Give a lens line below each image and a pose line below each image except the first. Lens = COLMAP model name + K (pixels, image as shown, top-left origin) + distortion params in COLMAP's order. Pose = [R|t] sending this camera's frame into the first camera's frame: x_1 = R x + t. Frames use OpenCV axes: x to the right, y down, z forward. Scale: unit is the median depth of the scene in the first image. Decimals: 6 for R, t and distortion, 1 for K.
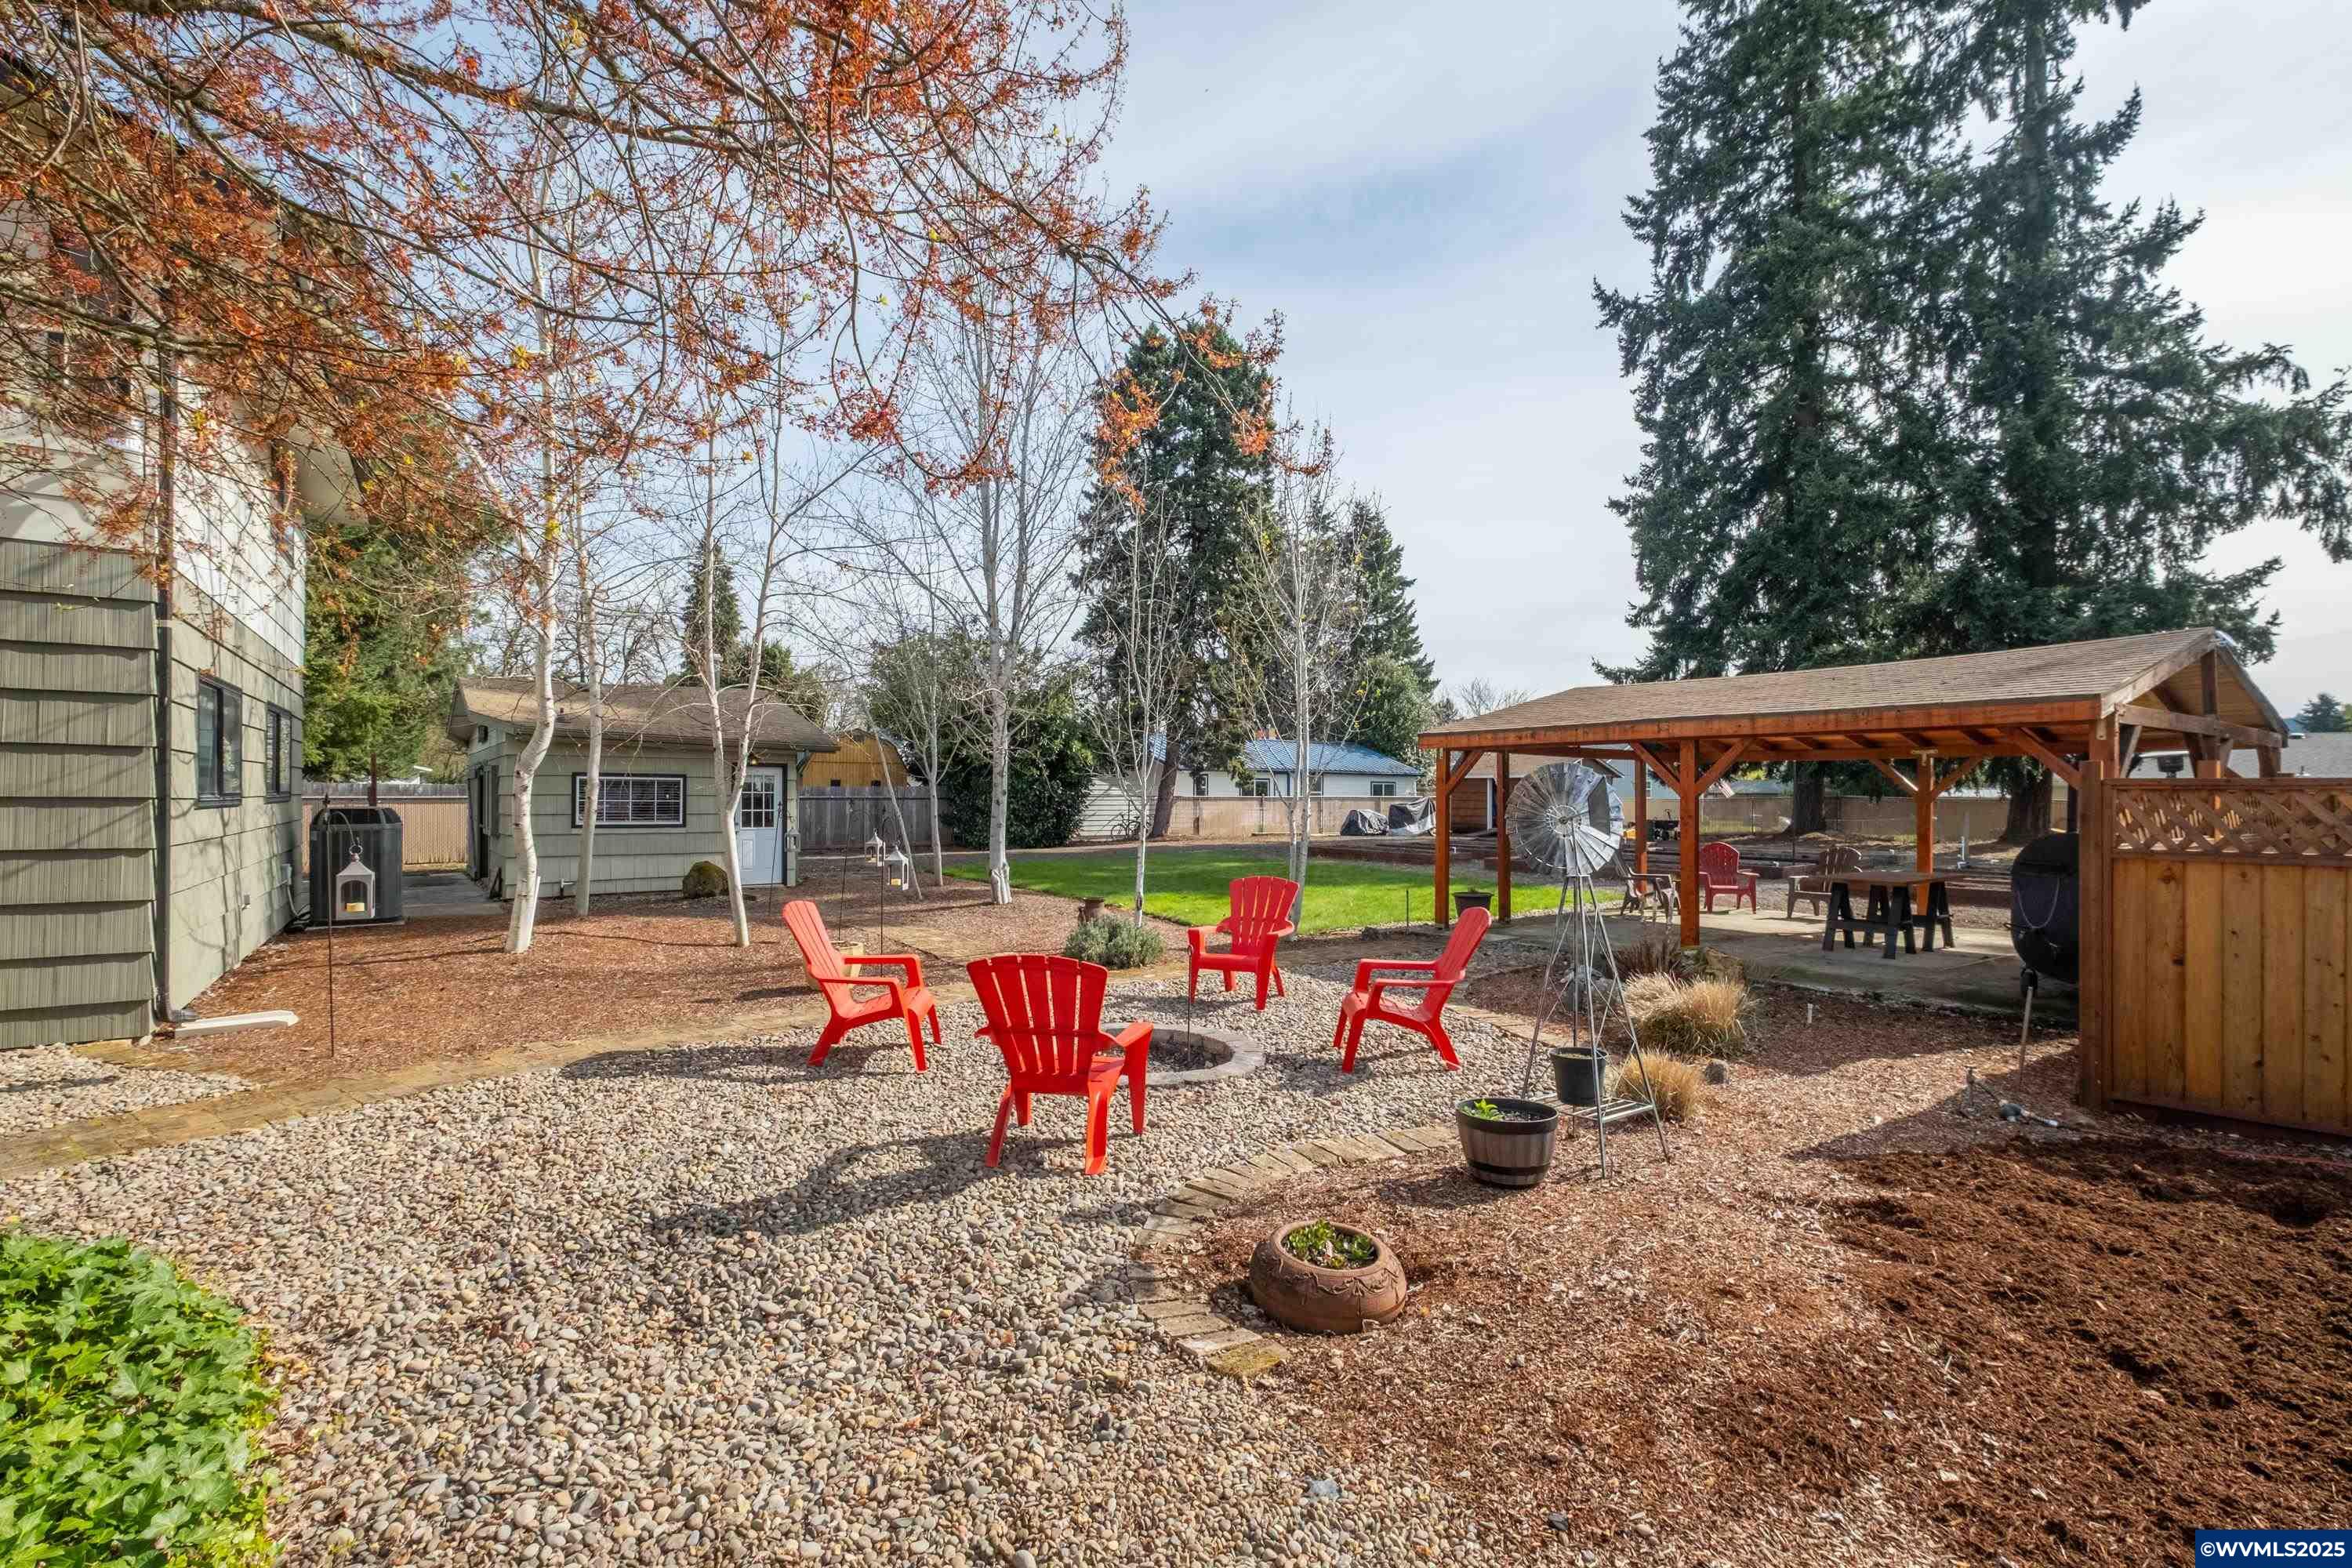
lens RADIAL K [[1042.3, 0, 1177.0], [0, 1042.3, 792.2], [0, 0, 1]] dist [-0.005732, -0.000794]
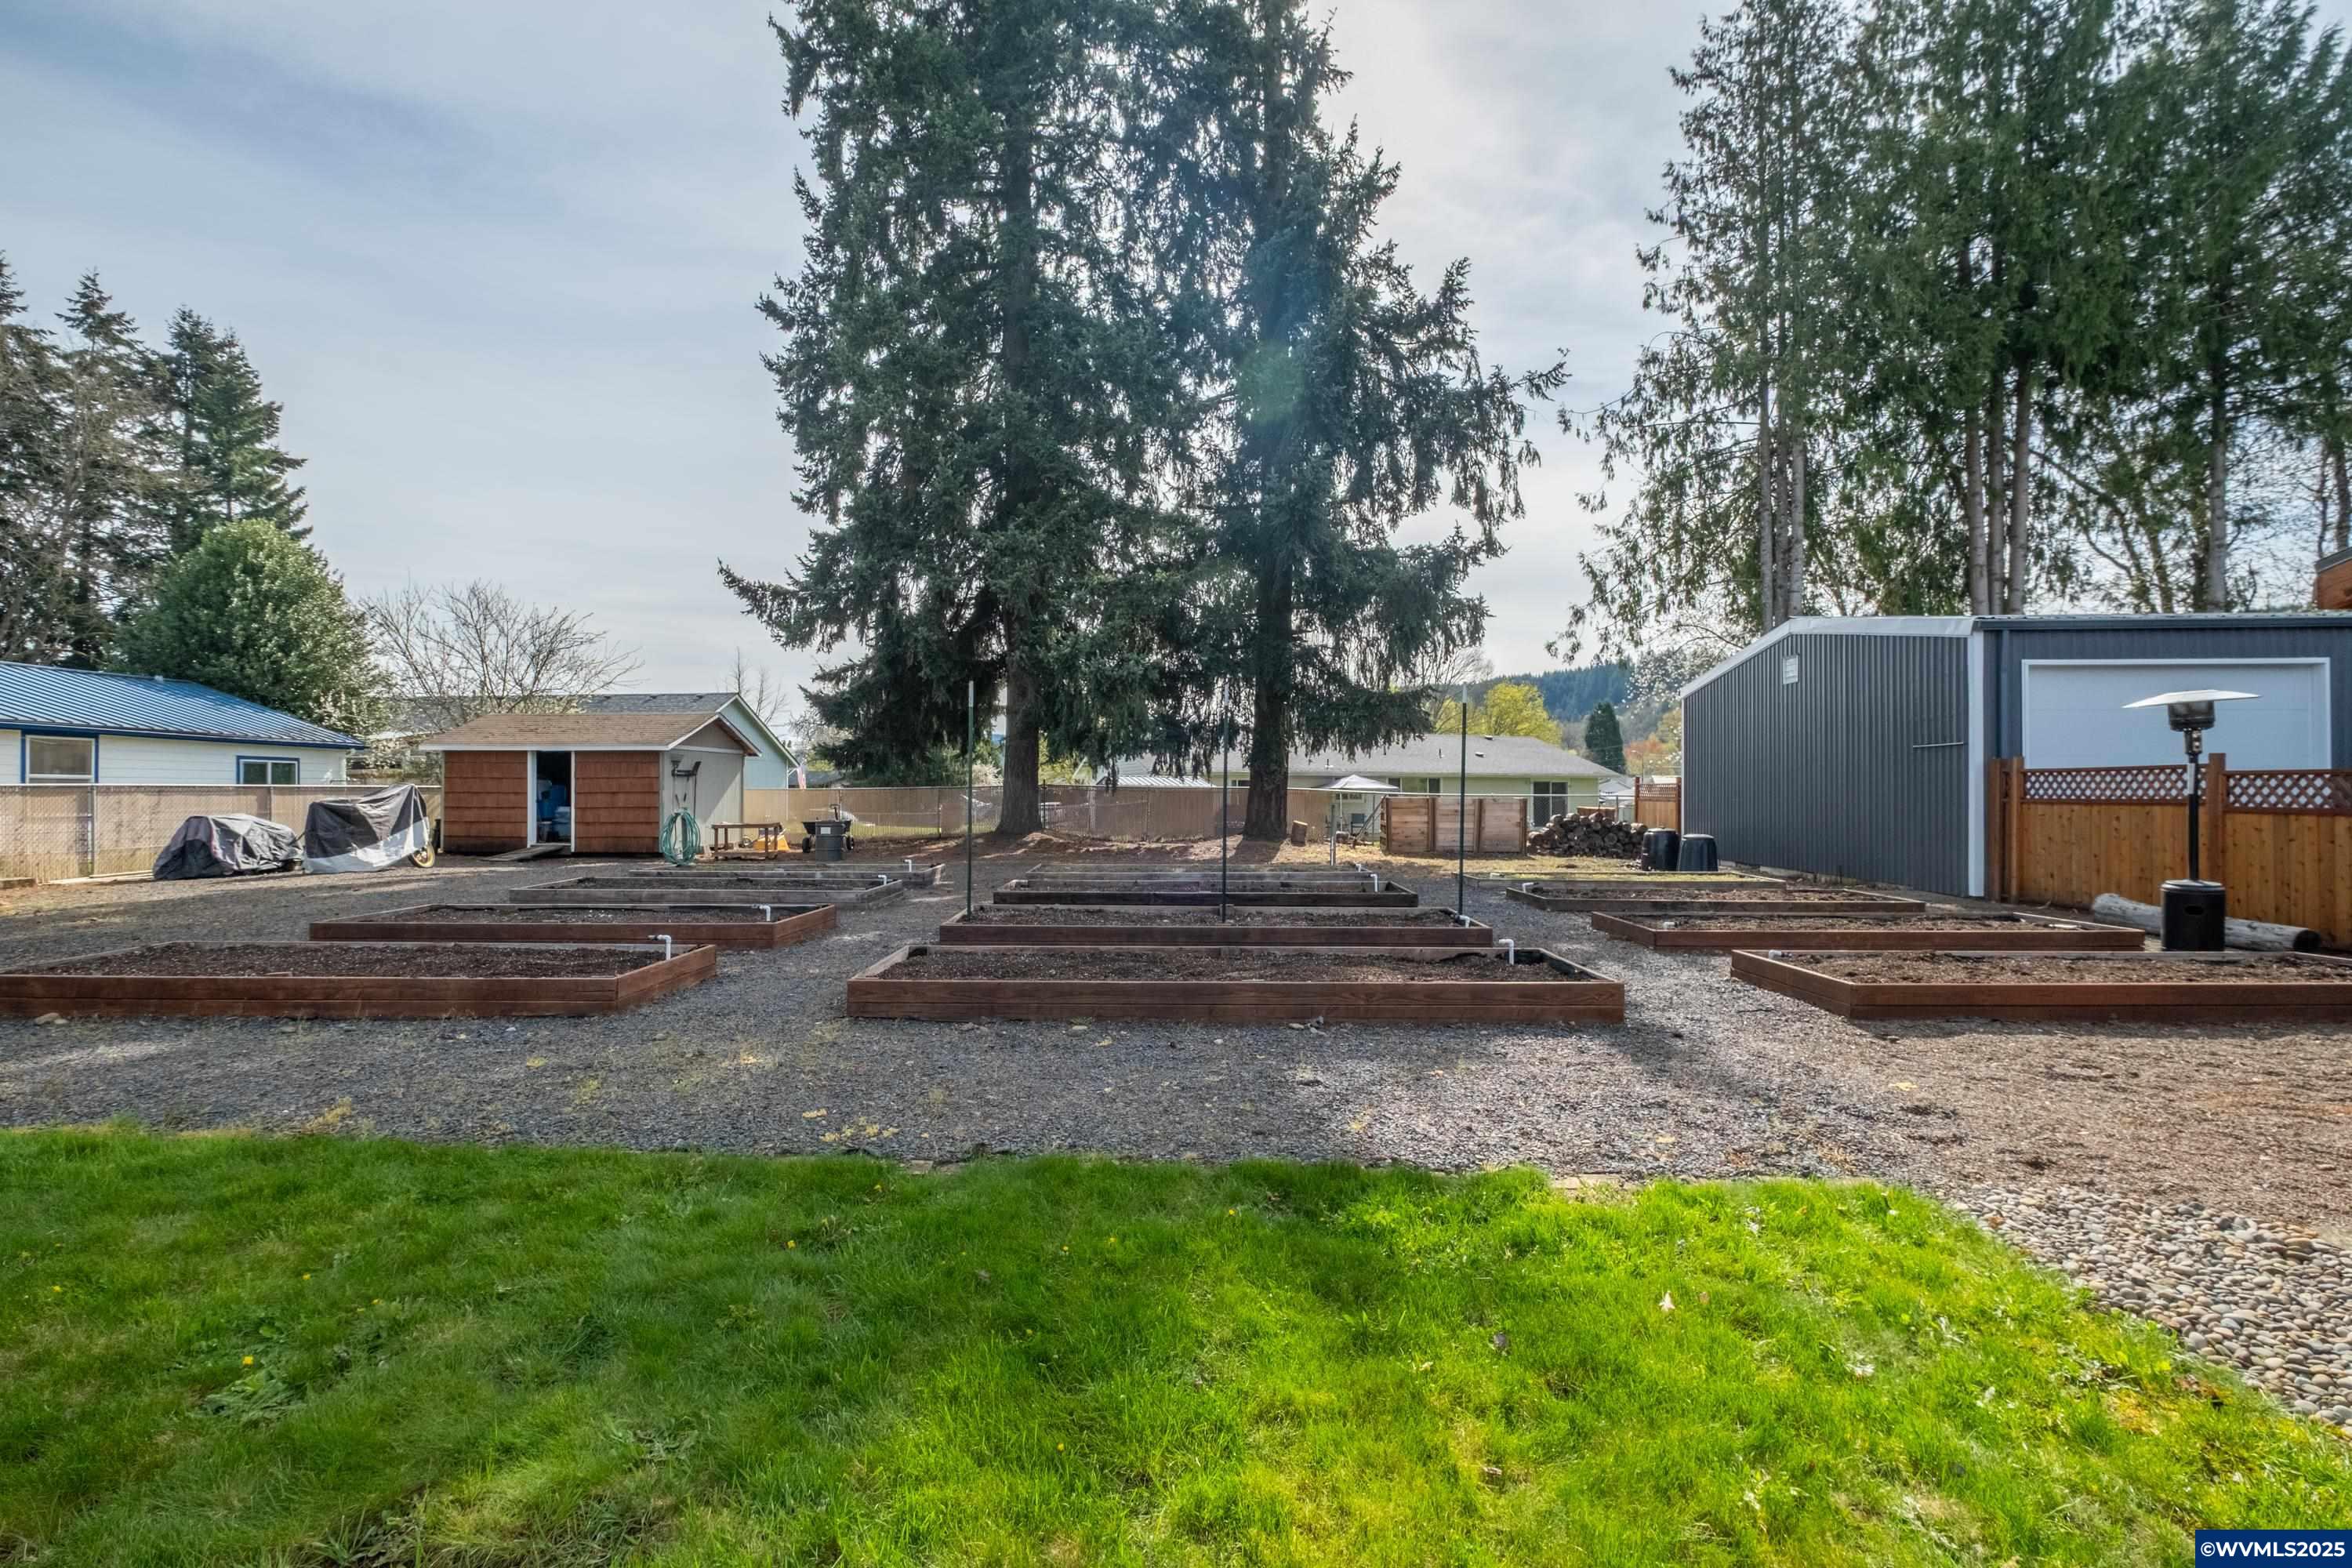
lens RADIAL K [[1042.3, 0, 1186.0], [0, 1042.3, 793.7], [0, 0, 1]] dist [-0.005732, -0.000794]
pose [[0.587624, -0.005343, 0.809117, 0.062656], [-0.000715, 0.999974, 0.007122, 0.004393], [-0.809134, -0.004764, 0.587605, 0.410869]]
